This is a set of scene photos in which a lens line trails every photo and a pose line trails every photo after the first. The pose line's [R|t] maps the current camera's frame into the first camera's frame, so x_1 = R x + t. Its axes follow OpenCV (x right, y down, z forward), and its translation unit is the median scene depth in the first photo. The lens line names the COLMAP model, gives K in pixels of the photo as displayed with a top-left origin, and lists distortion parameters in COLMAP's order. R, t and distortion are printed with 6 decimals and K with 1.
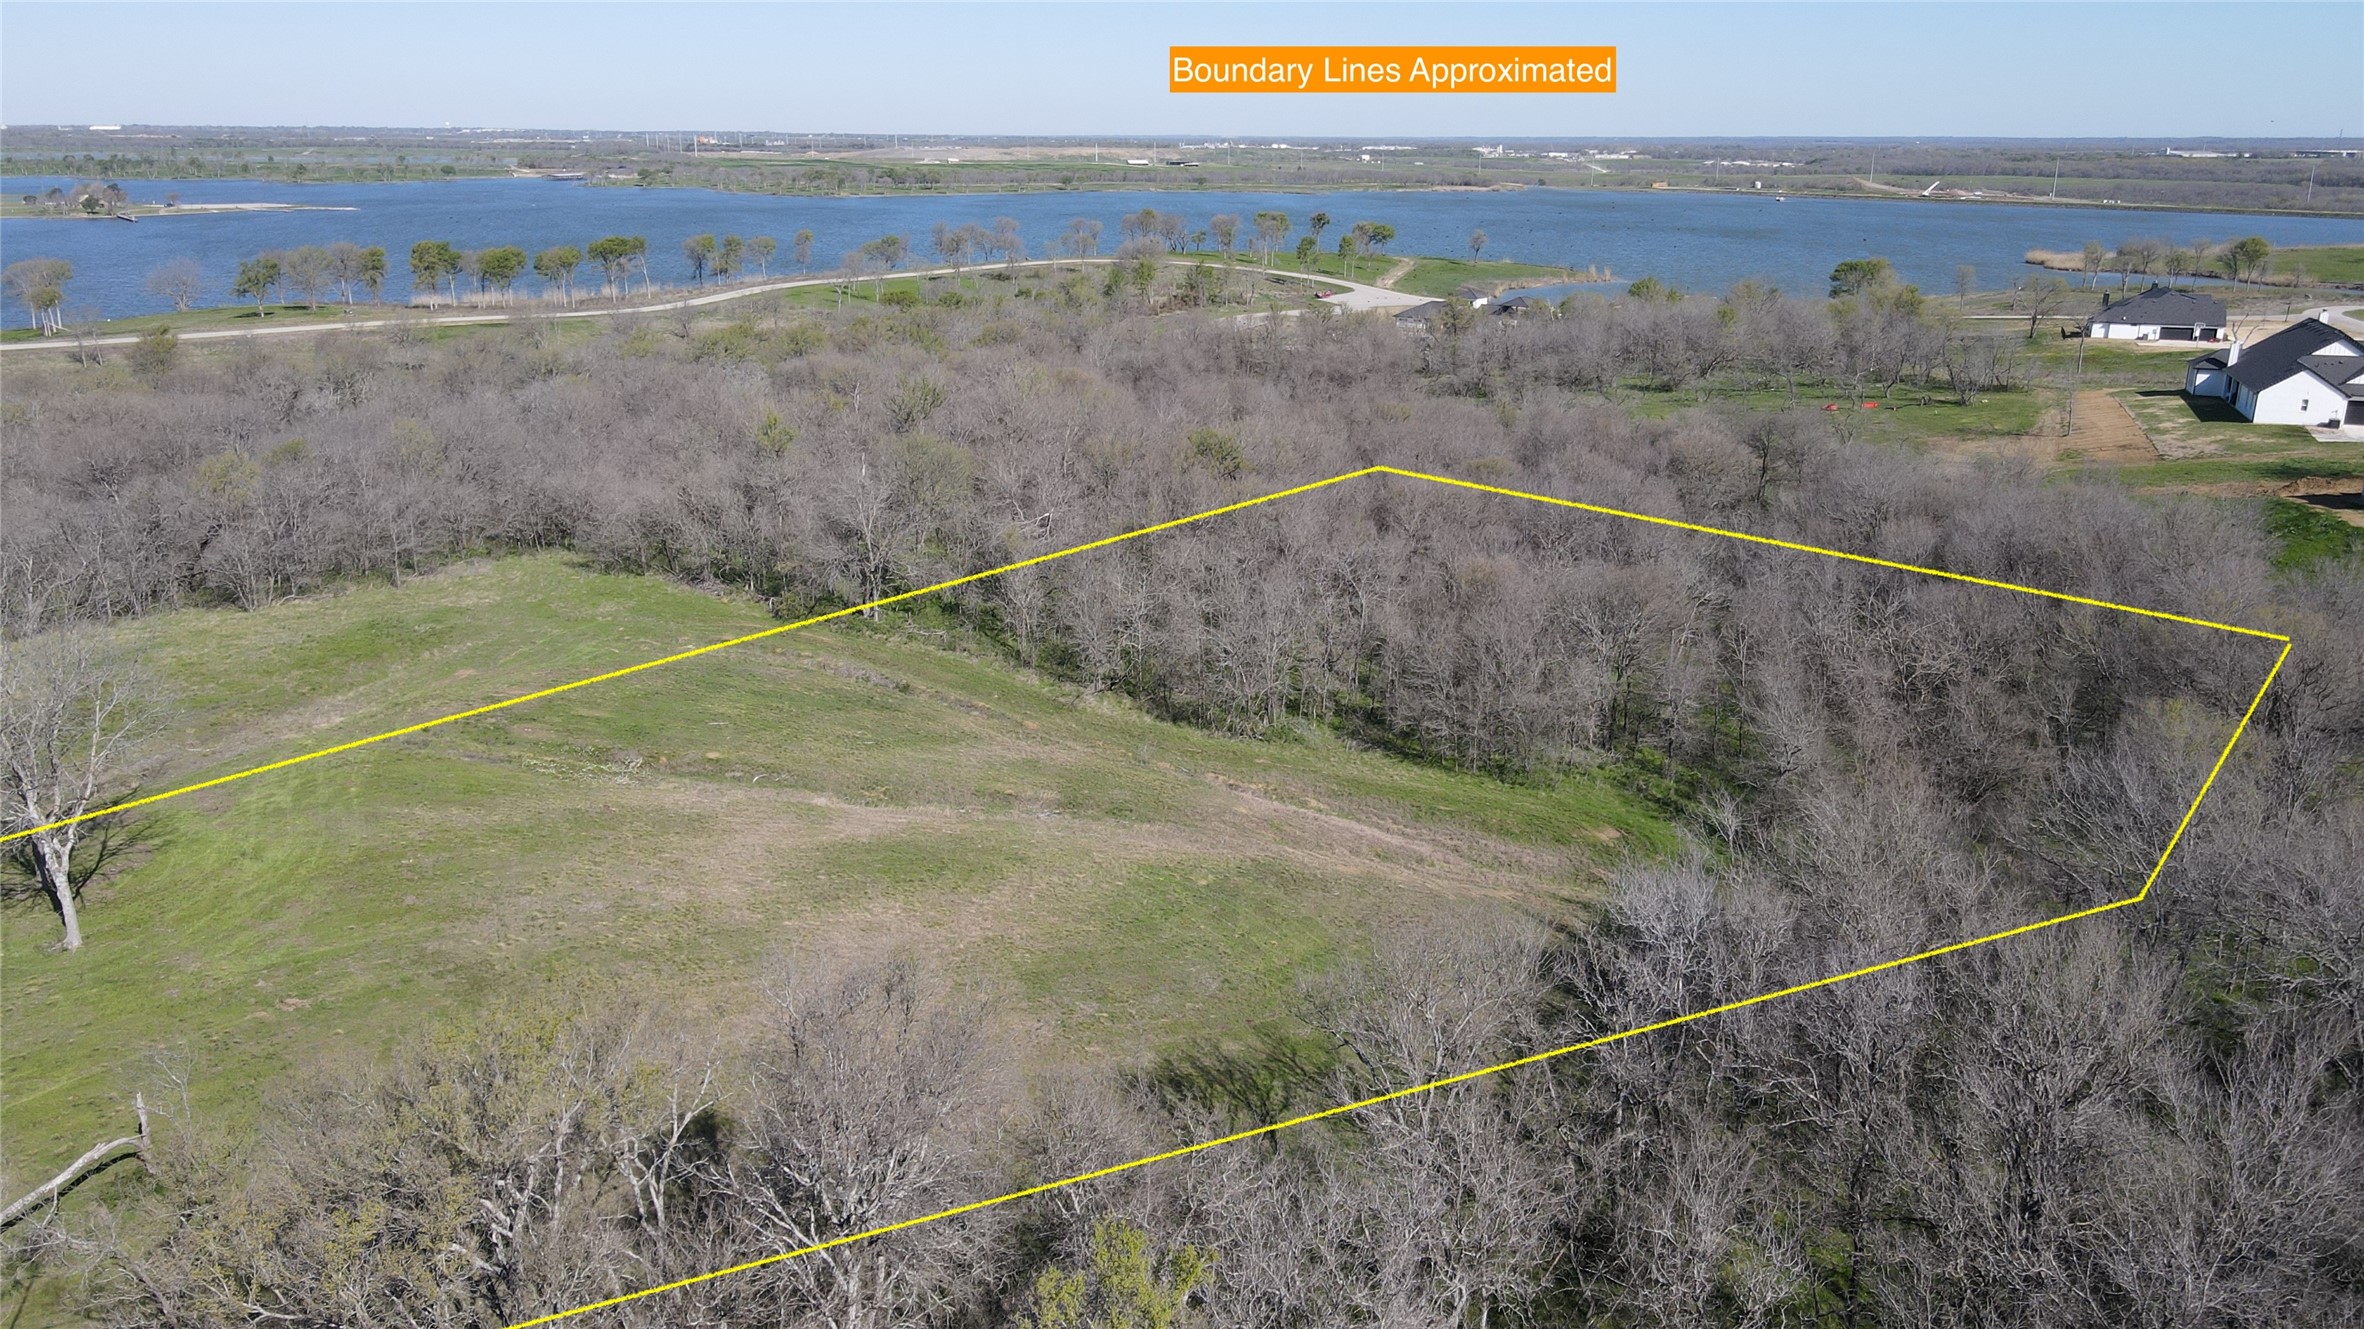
lens RADIAL K [[1743.7, 0, 1188.1], [0, 1743.7, 615.4], [0, 0, 1]] dist [-0.011333, 0.044381]
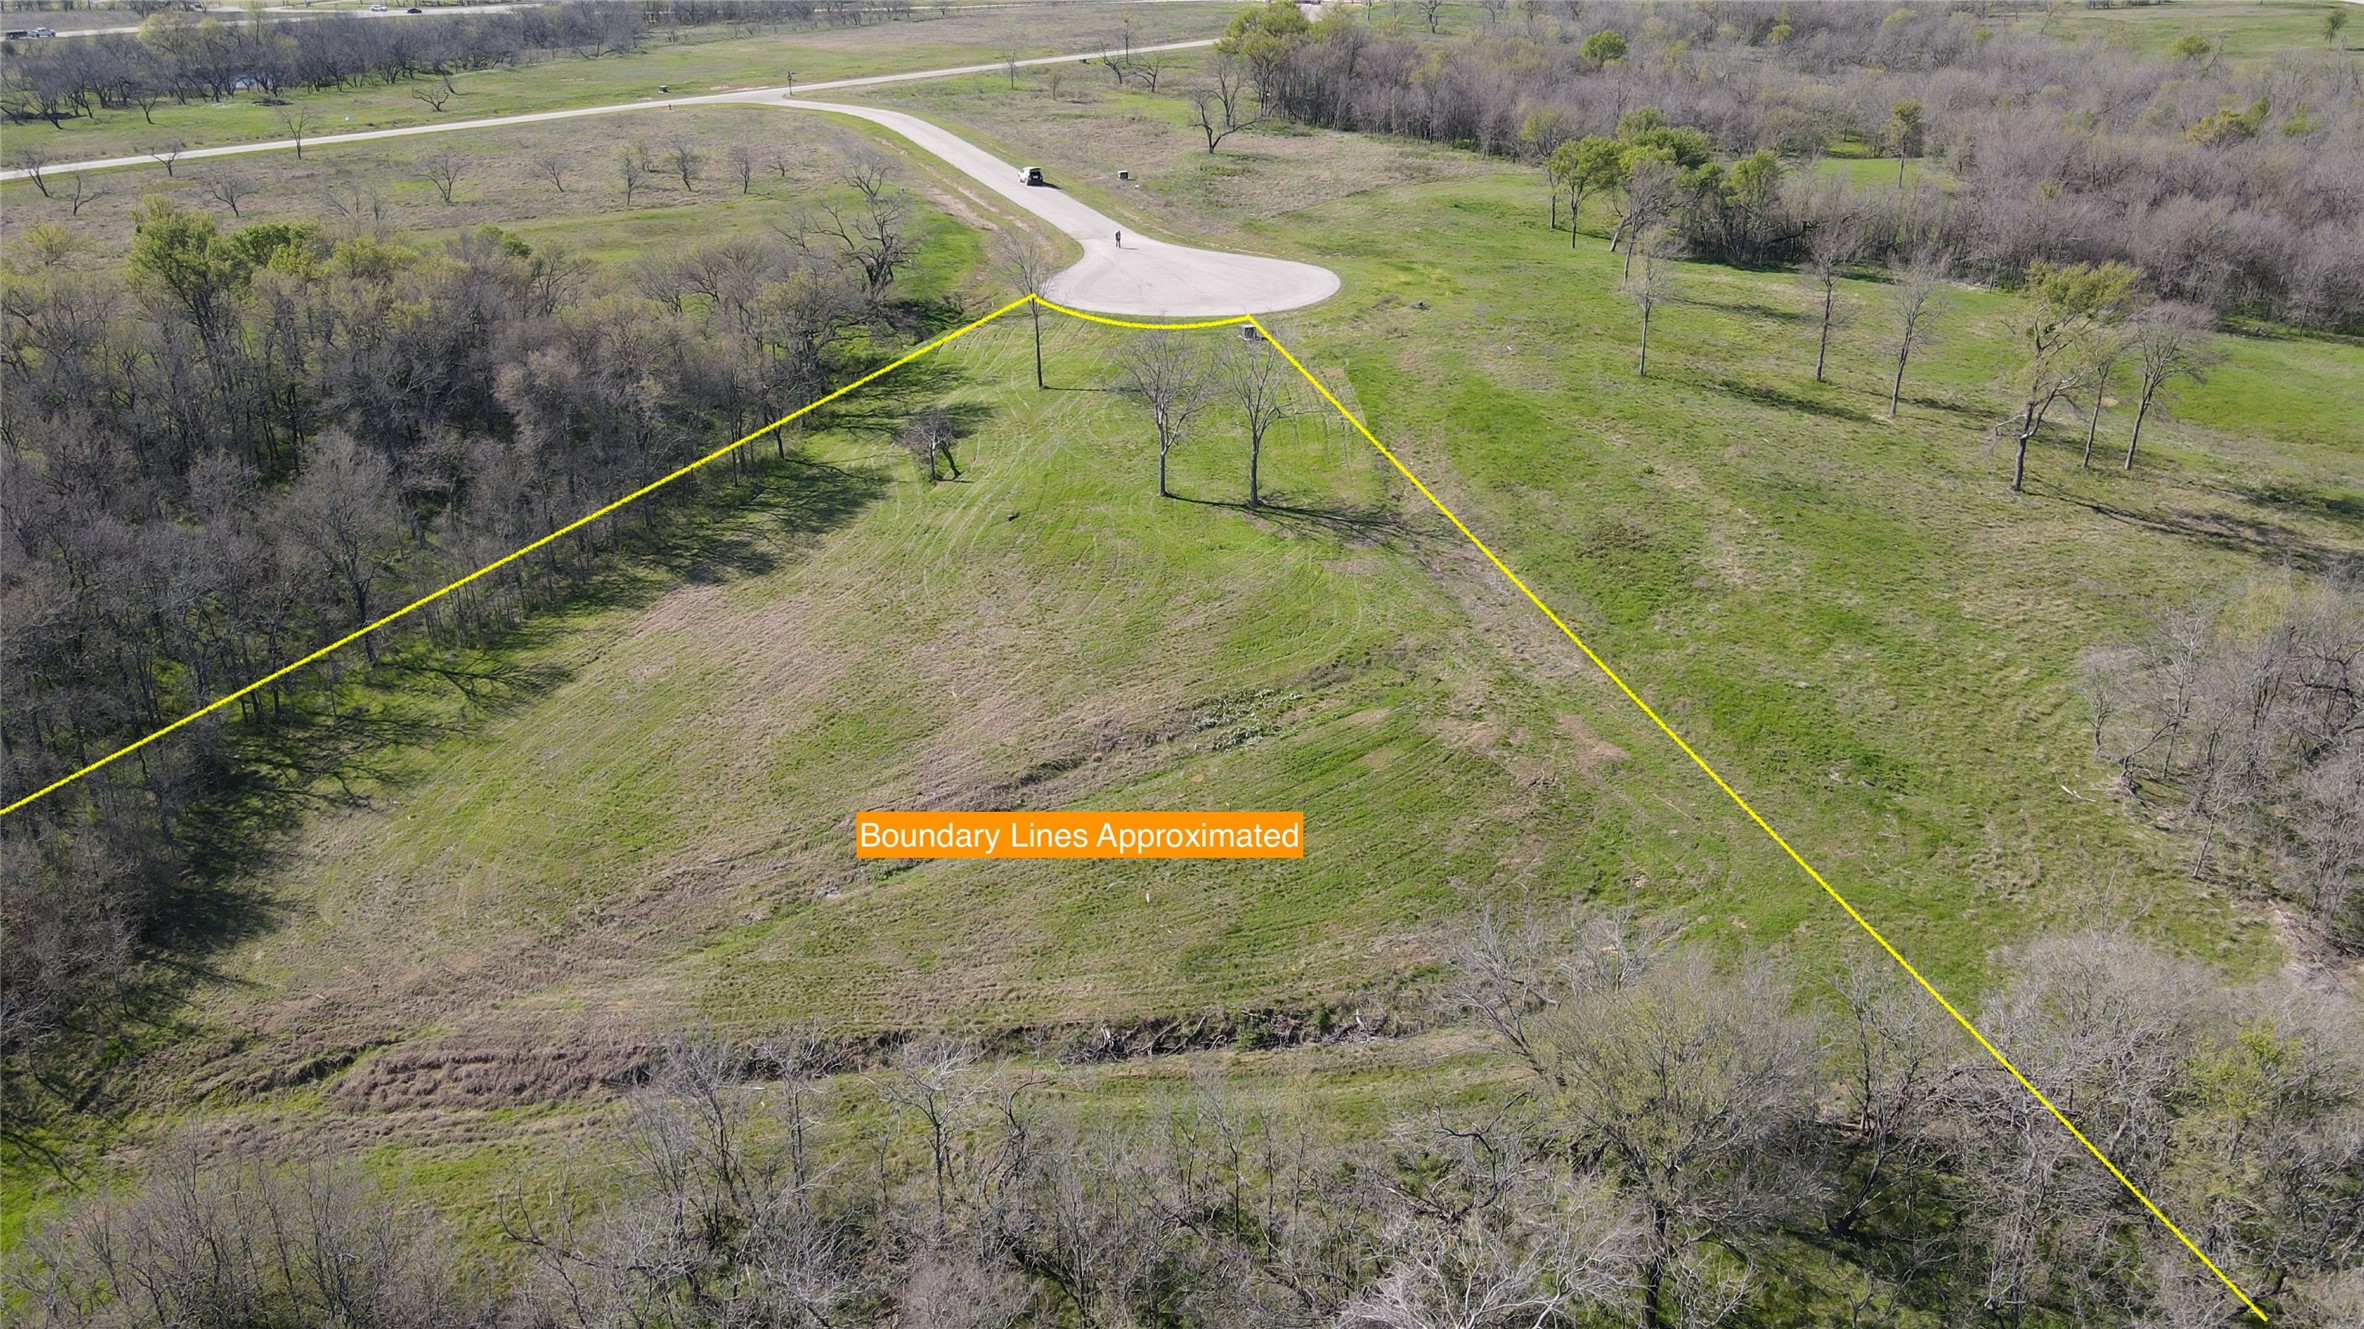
lens RADIAL K [[1731.2, 0, 1182.0], [0, 1731.2, 664.5], [0, 0, 1]] dist [-0.015326, 0.052875]
pose [[-0.859872, 0.214980, -0.463038, 0.104851], [-0.128761, 0.786359, 0.604202, -0.378645], [0.494006, 0.579157, -0.648487, 1.138455]]
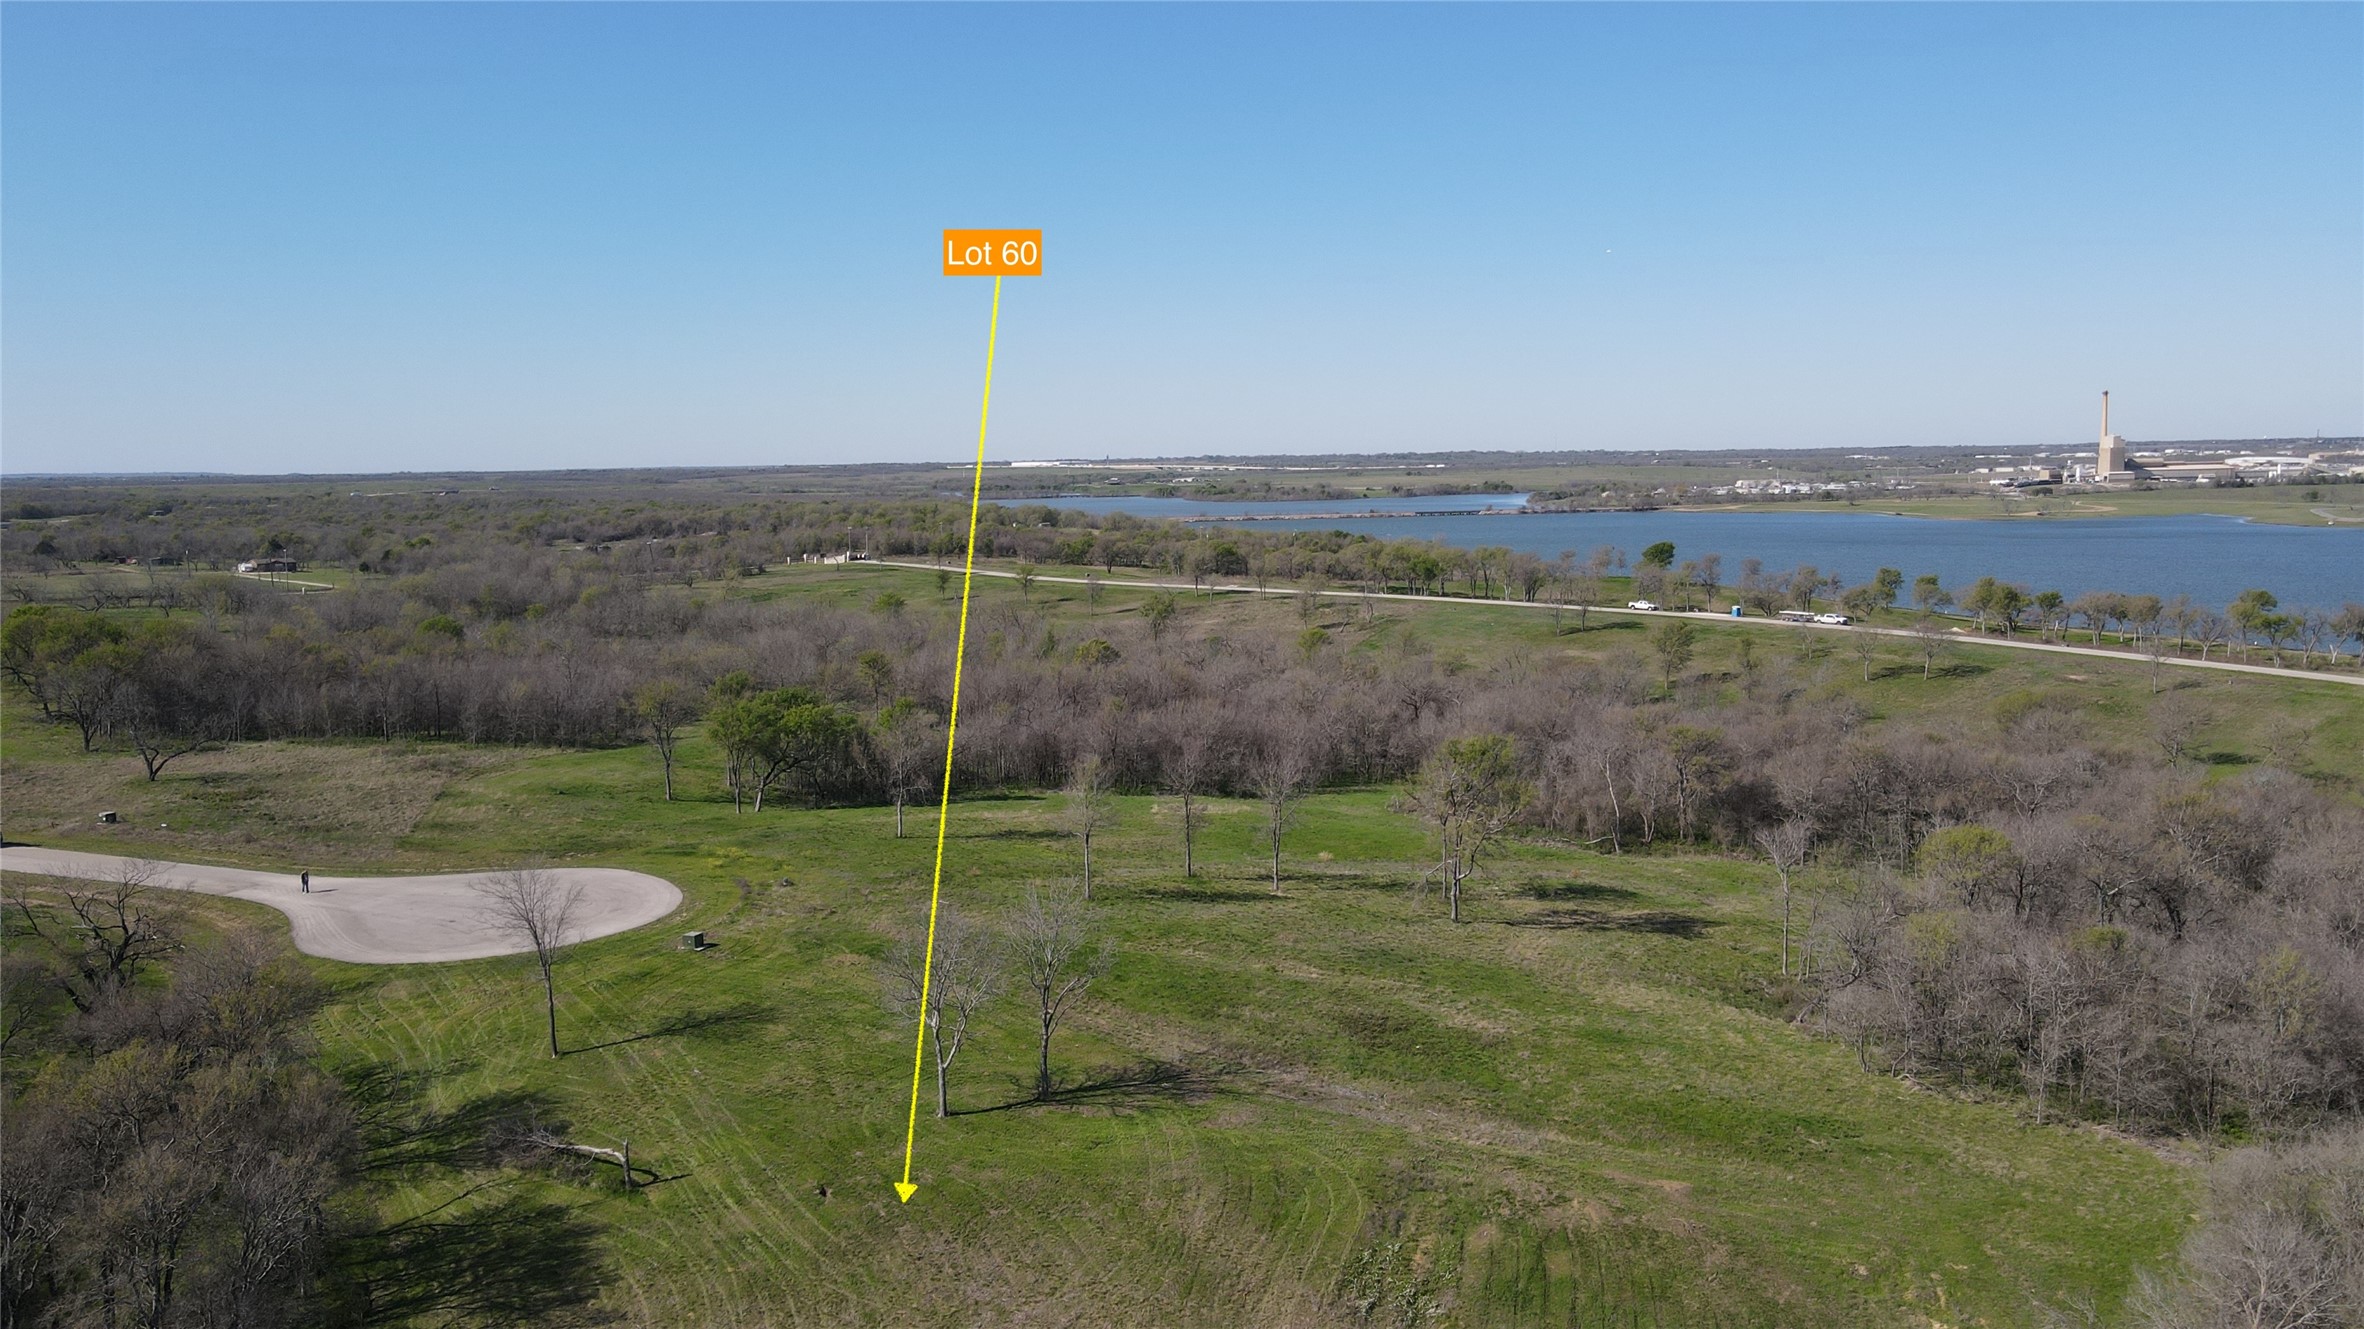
lens RADIAL K [[1762.7, 0, 1182.0], [0, 1762.7, 664.5], [0, 0, 1]] dist [-0.024502, 0.056985]
pose [[-0.201261, 0.112731, -0.973029, 0.390764], [-0.247503, 0.955270, 0.161867, -0.247003], [0.947753, 0.273405, -0.164357, 0.675489]]
